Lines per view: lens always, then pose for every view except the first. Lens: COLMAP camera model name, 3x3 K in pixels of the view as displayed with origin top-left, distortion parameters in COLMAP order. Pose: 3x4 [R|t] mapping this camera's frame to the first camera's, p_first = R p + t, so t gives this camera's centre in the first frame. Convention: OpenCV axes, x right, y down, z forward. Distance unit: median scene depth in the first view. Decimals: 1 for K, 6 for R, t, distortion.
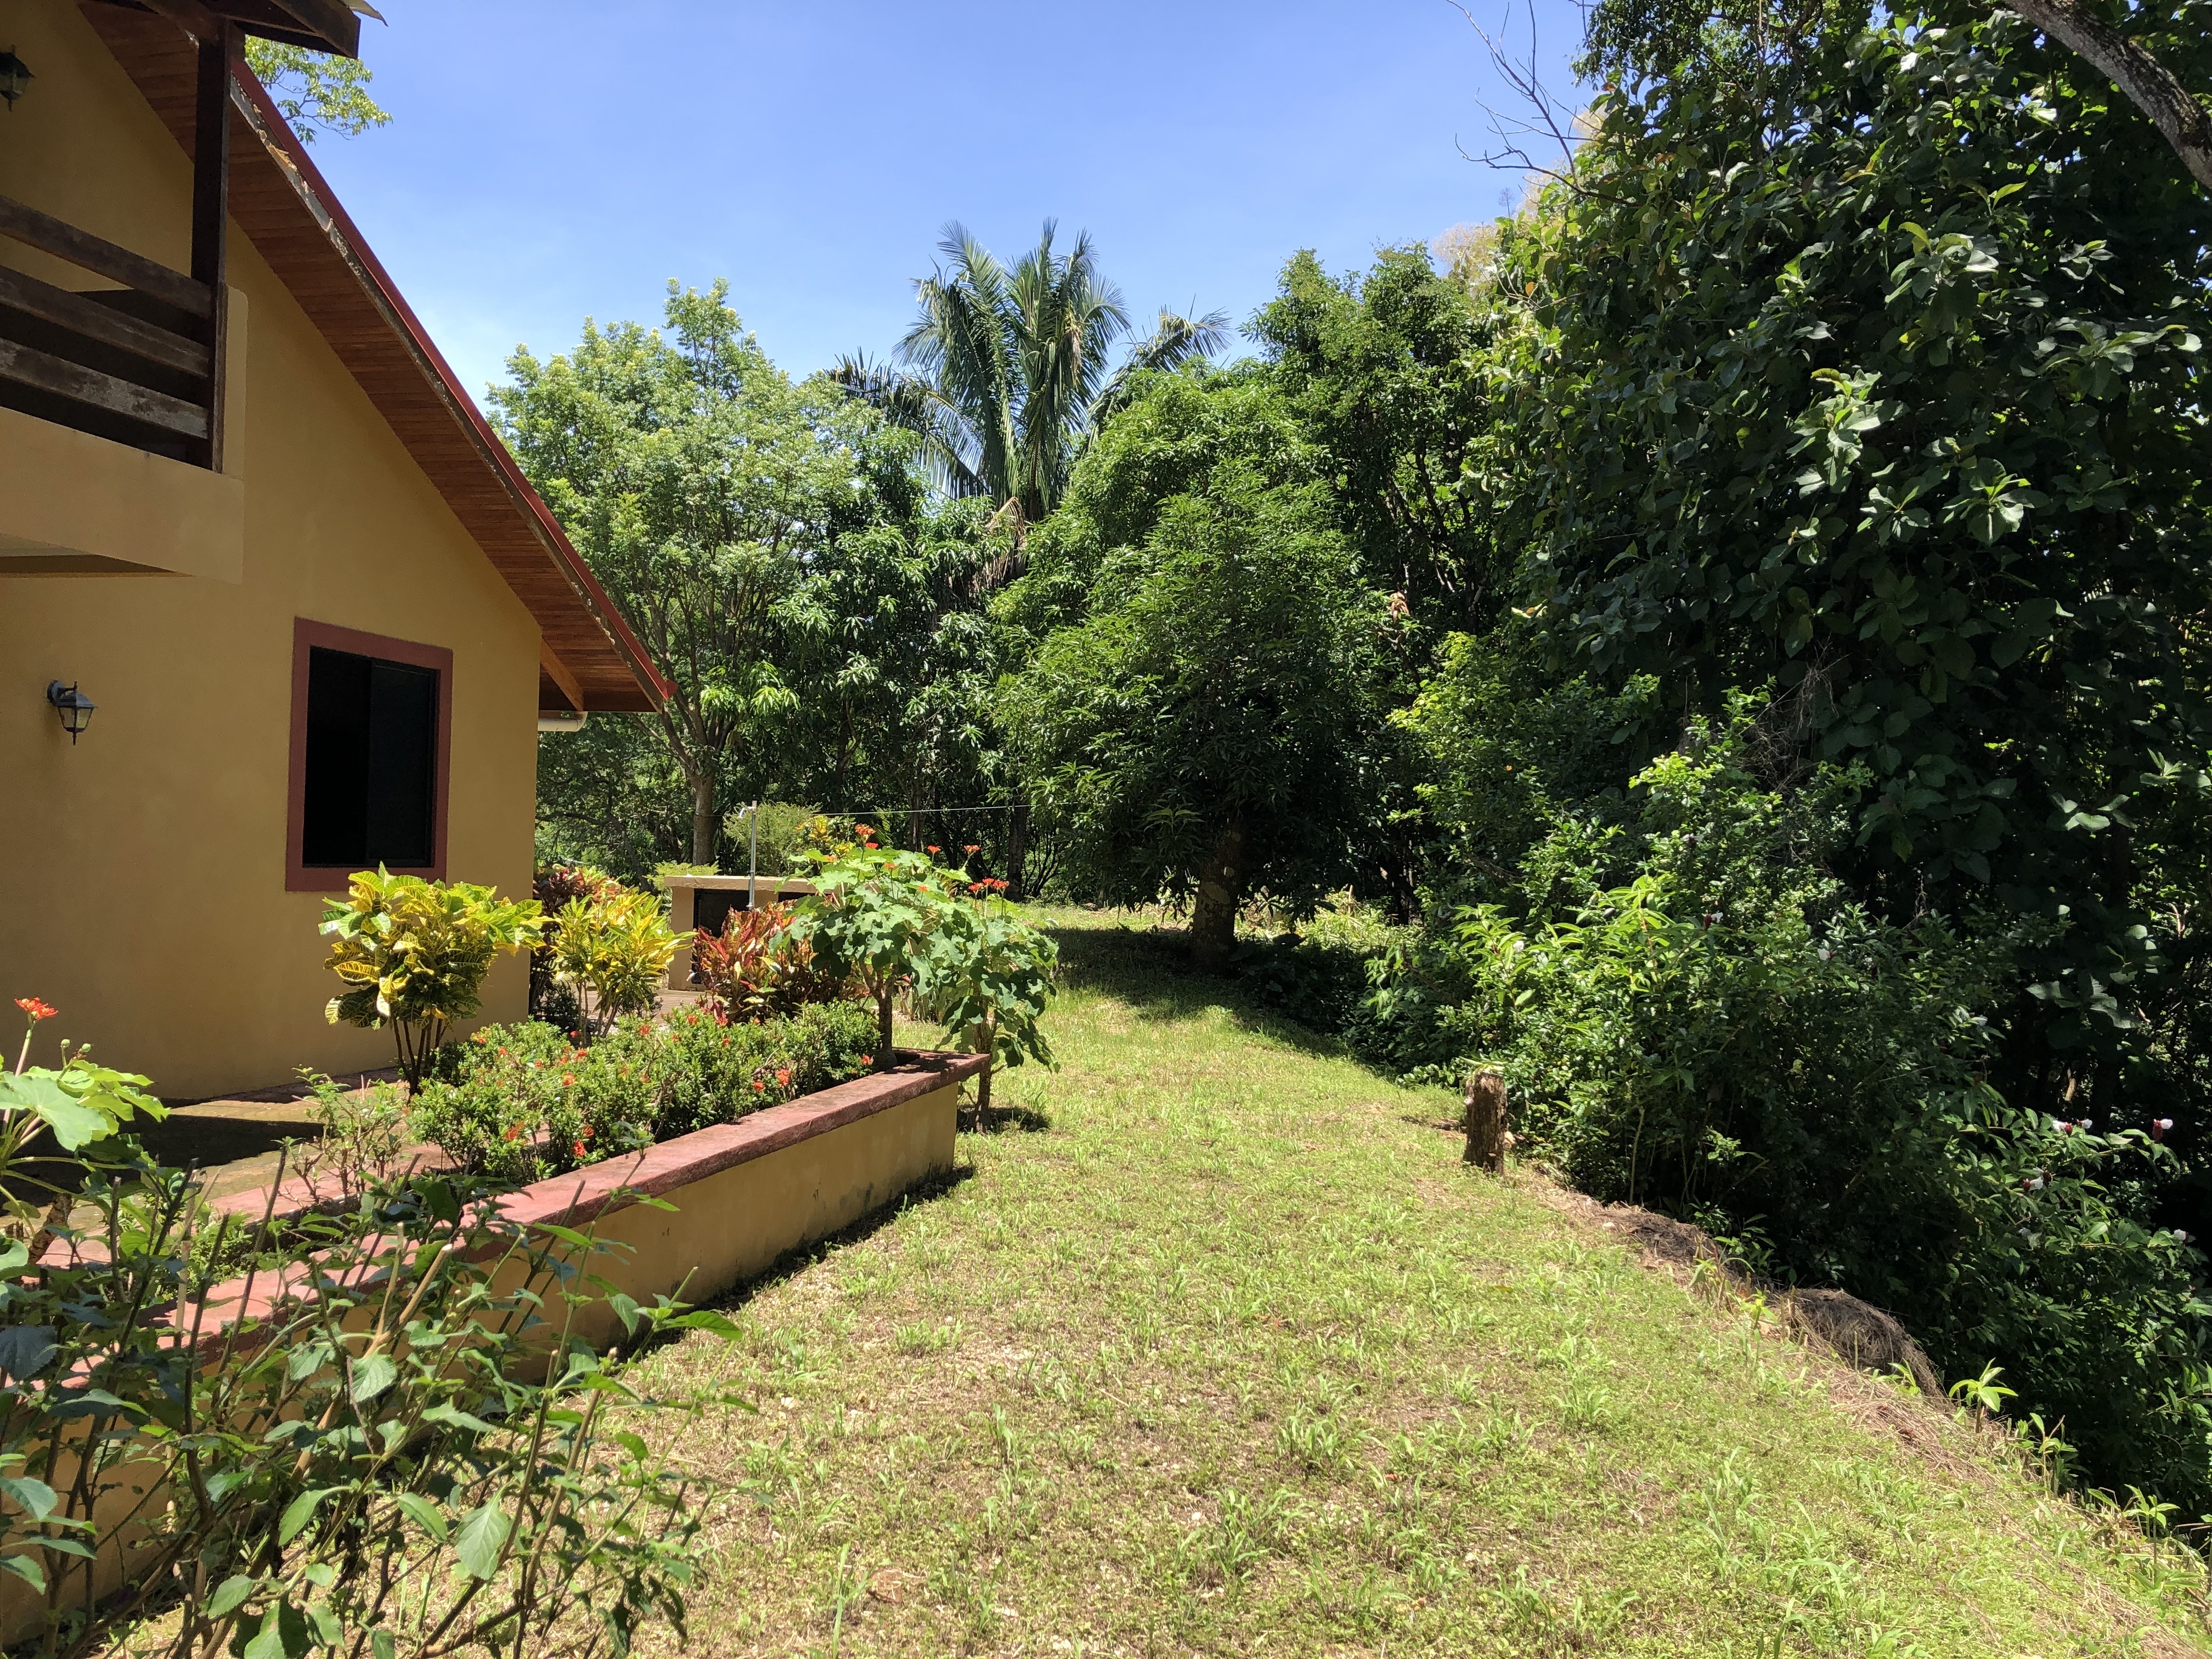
lens RADIAL K [[1858.5, 0, 1103.2], [0, 1858.5, 814.9], [0, 0, 1]] dist [0.087366, -0.114760]
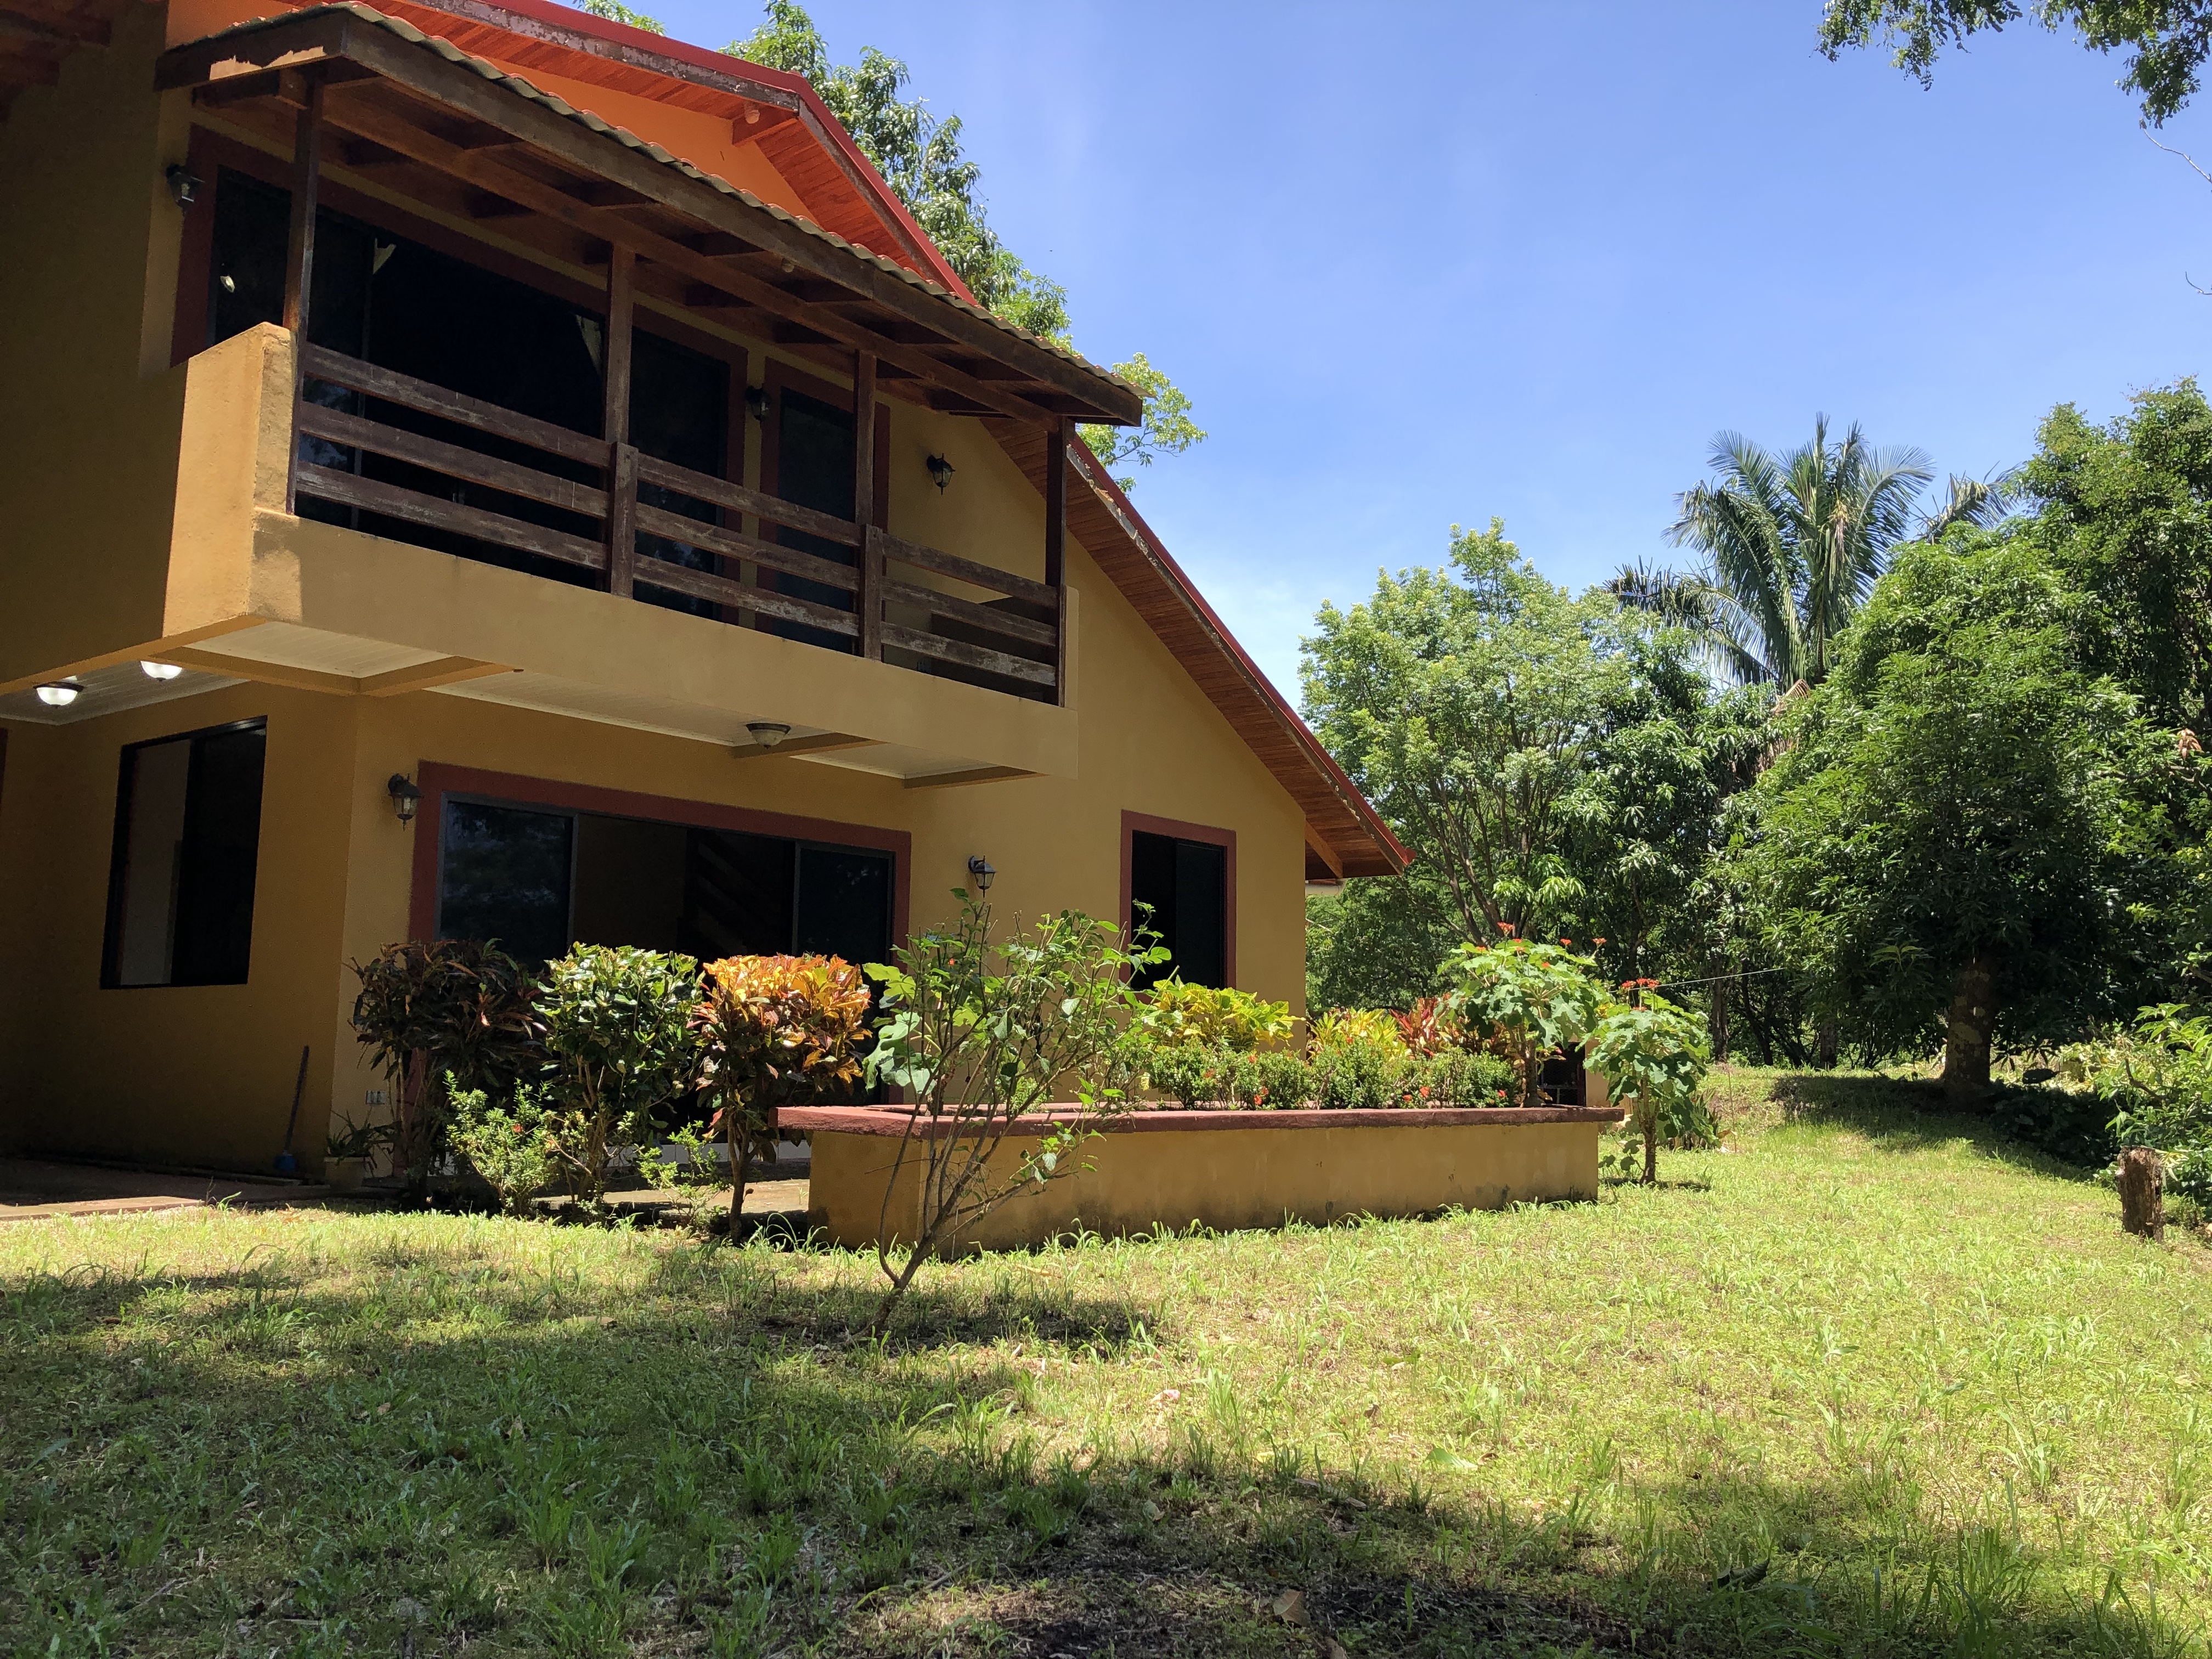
lens RADIAL K [[1832.6, 0, 1073.8], [0, 1832.6, 820.7], [0, 0, 1]] dist [0.167146, -0.372190]
pose [[0.893201, -0.073651, -0.443585, 0.061315], [0.021201, 0.992295, -0.122068, 0.029351], [0.449158, 0.099626, 0.887881, -0.097504]]
